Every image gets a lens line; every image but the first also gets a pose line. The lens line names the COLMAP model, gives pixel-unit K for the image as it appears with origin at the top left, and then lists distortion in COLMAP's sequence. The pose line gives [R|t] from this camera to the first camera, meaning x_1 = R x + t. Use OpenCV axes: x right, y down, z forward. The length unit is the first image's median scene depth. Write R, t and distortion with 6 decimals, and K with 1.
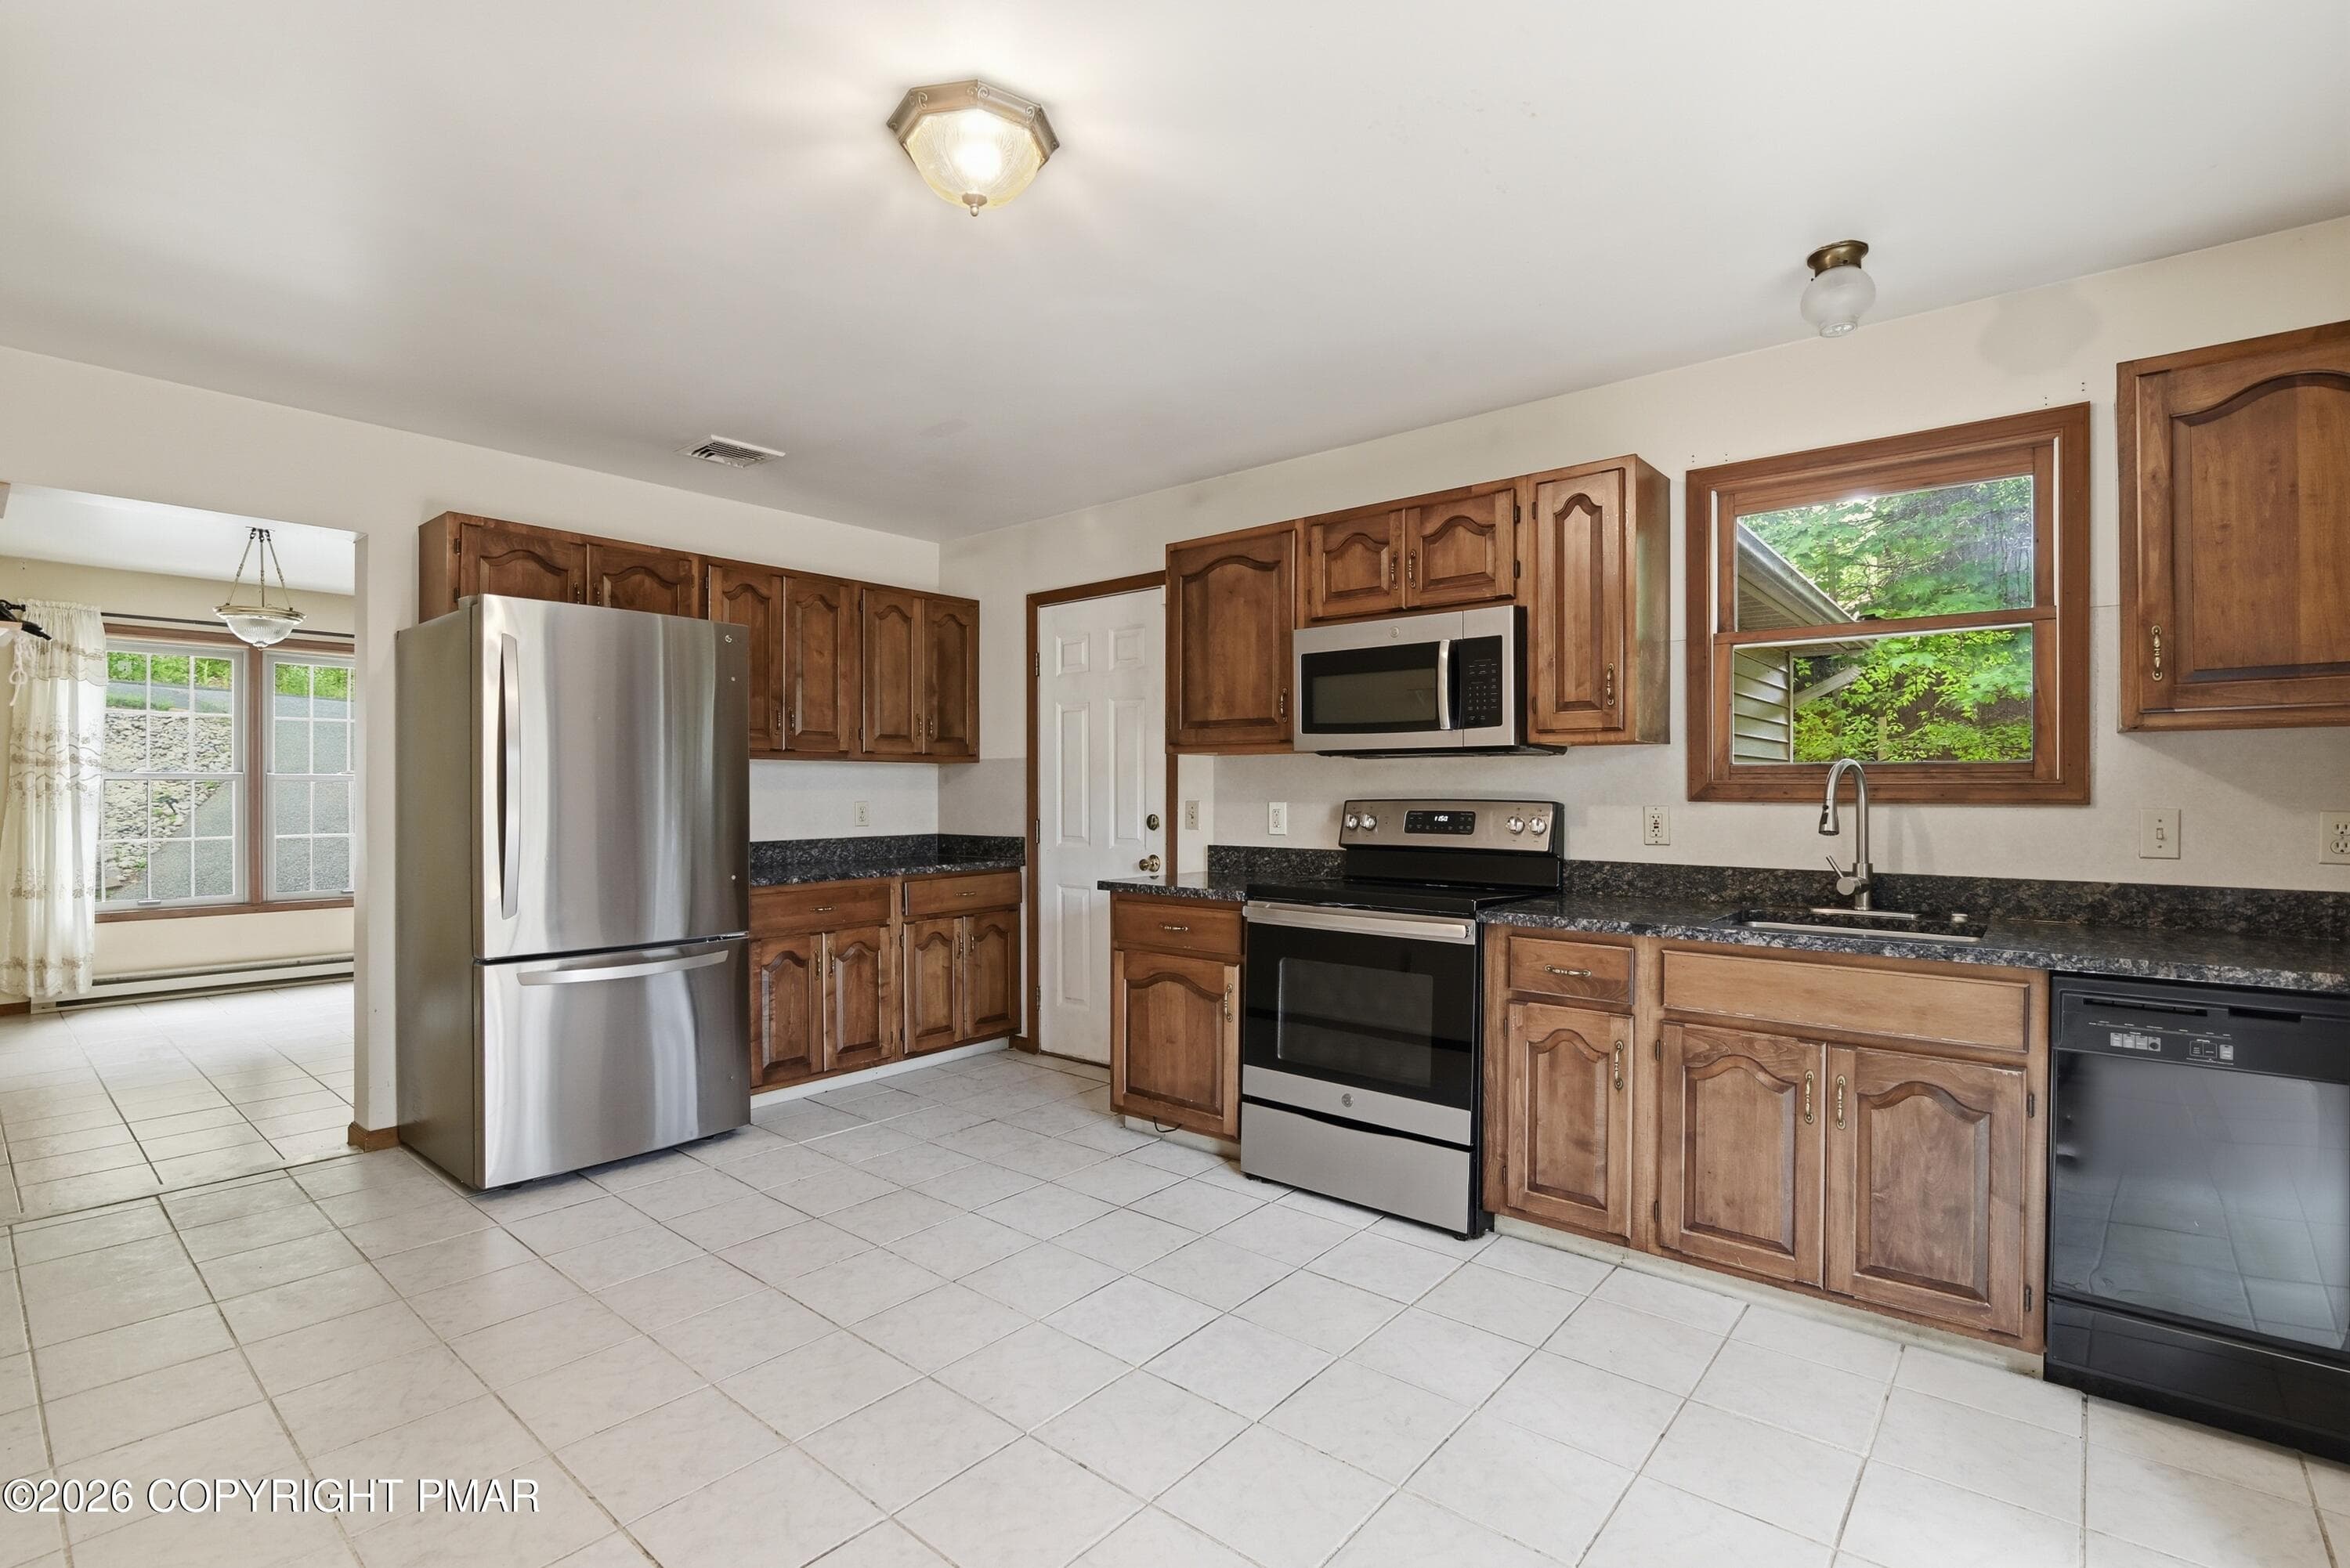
lens RADIAL K [[1085.4, 0, 1175.0], [0, 1085.4, 784.0], [0, 0, 1]] dist [-0.020978, 0.001217]
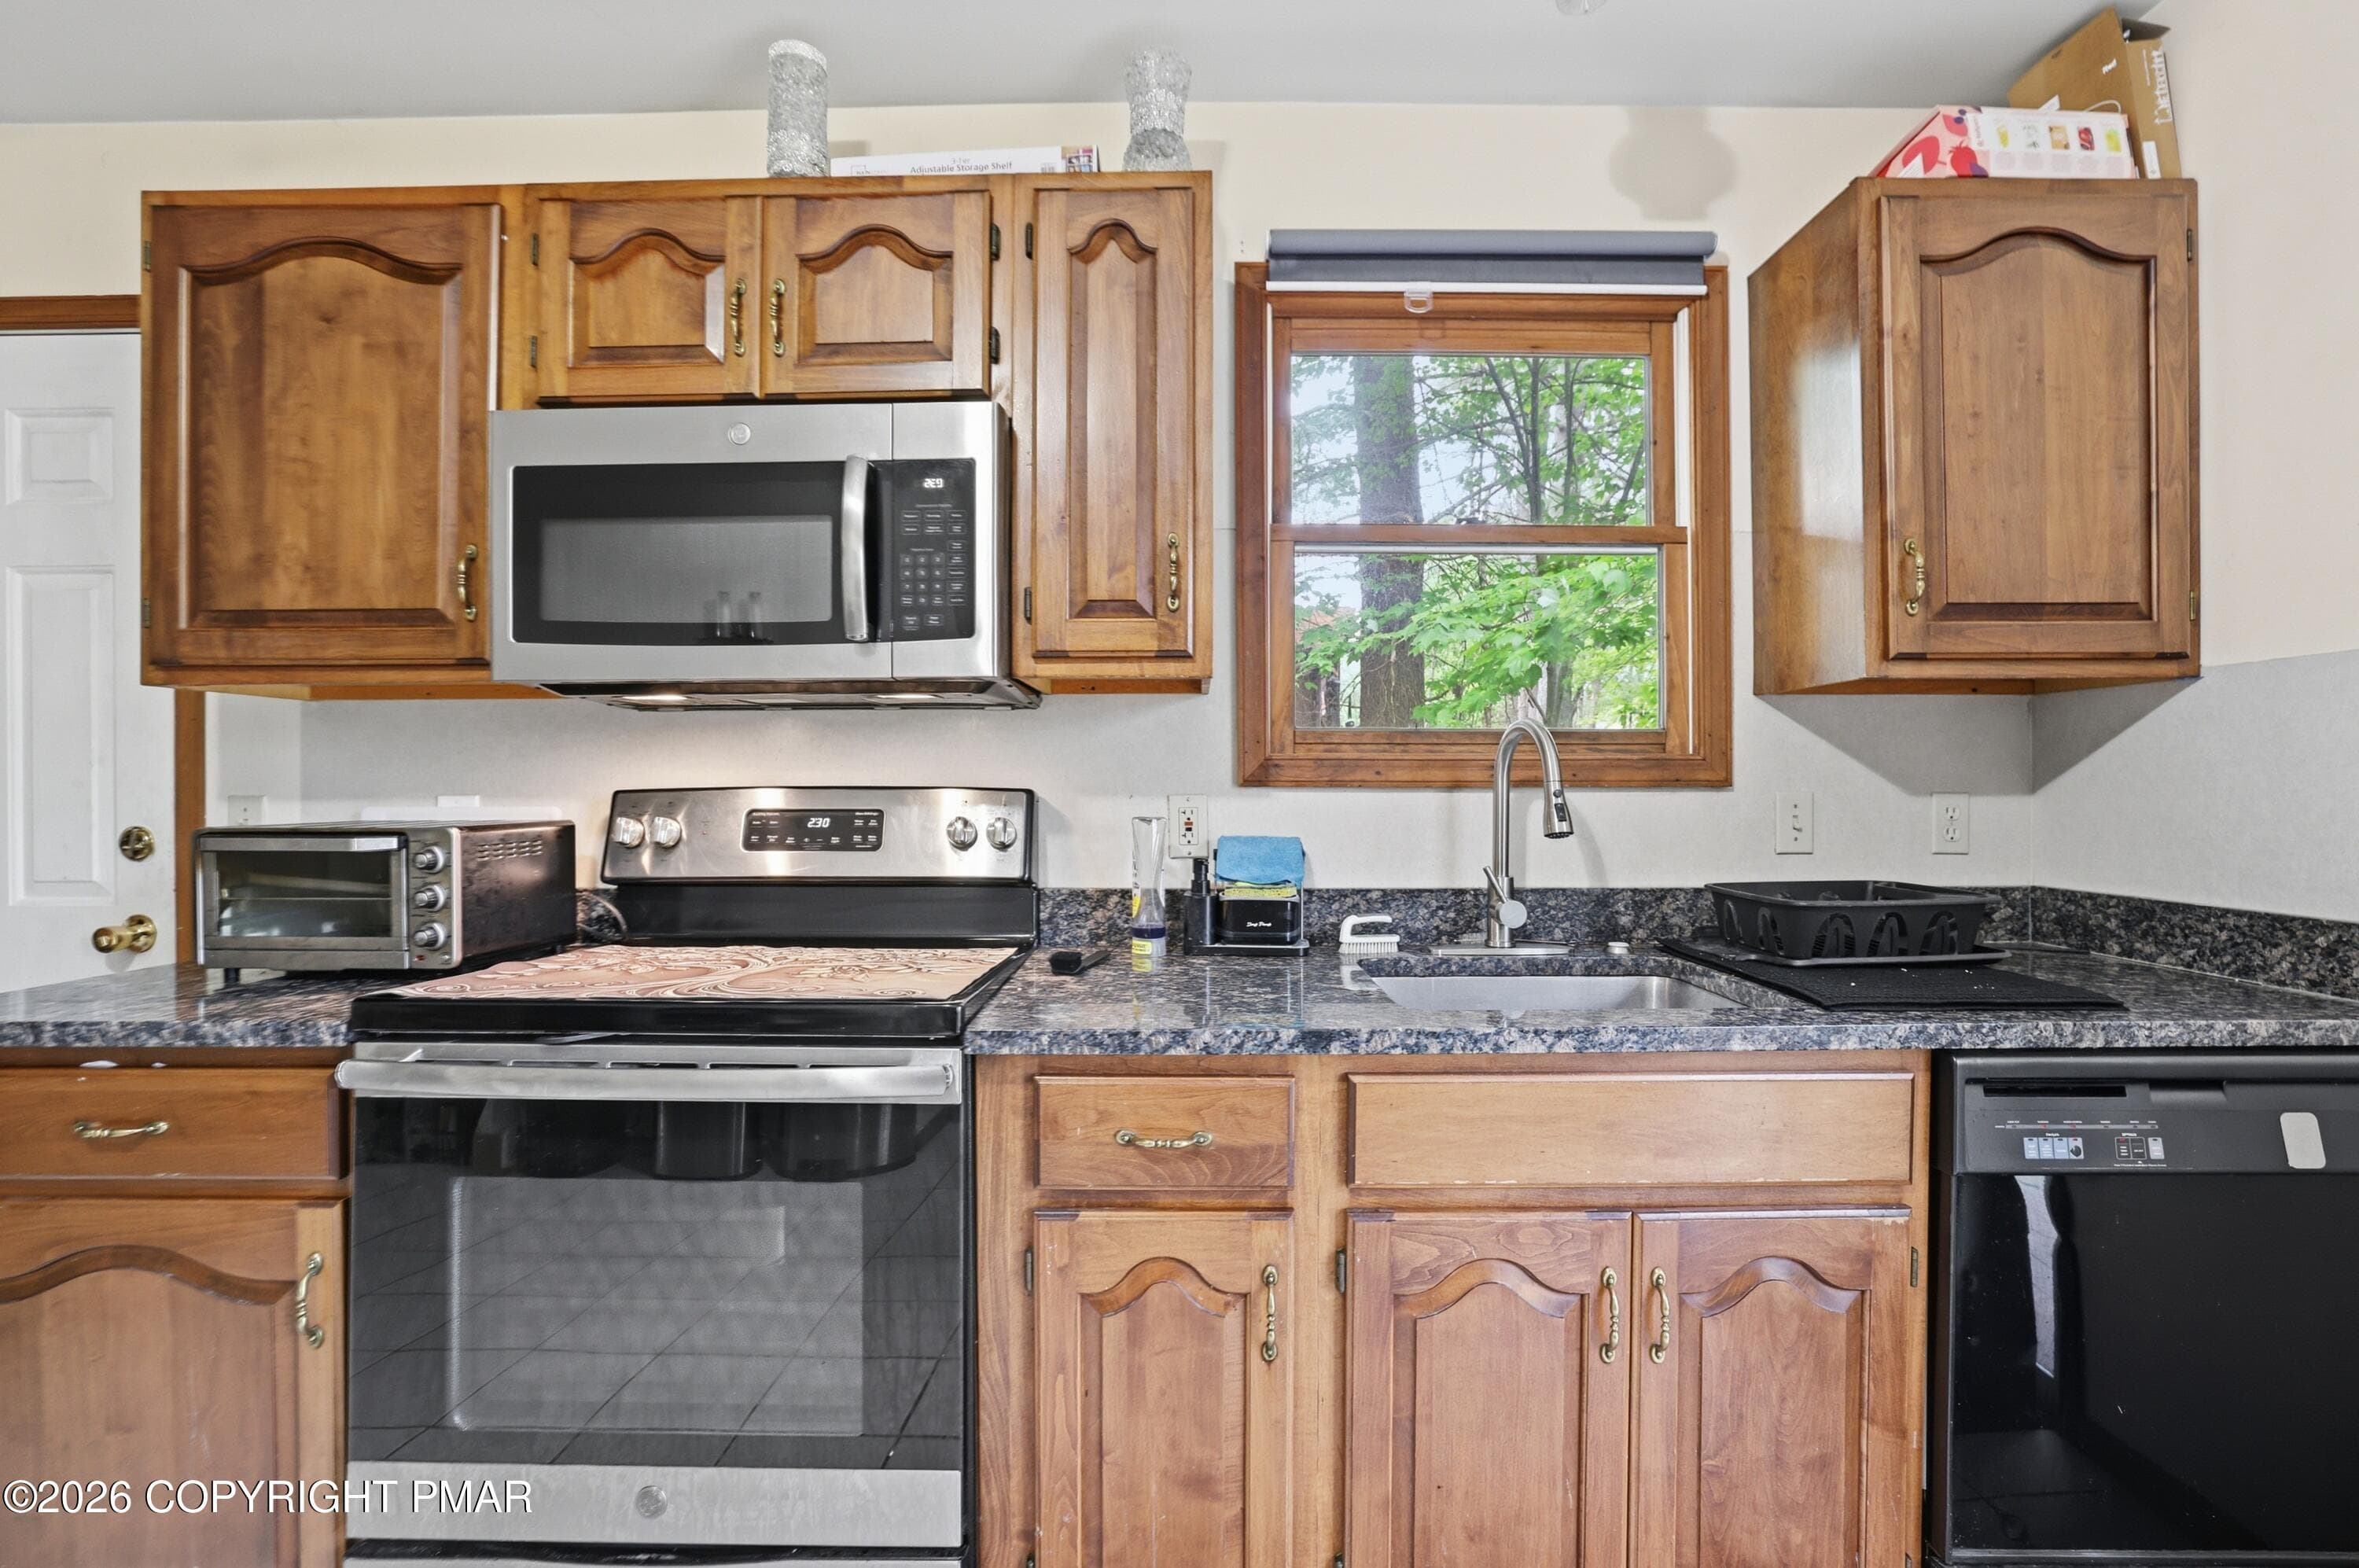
lens RADIAL K [[1035.3, 0, 1186.2], [0, 1035.3, 788.1], [0, 0, 1]] dist [-0.048046, 0.018132]
pose [[0.766320, -0.005193, 0.642438, 0.061995], [-0.000286, 0.999964, 0.008424, 0.010637], [-0.642459, -0.006639, 0.766291, 0.516174]]
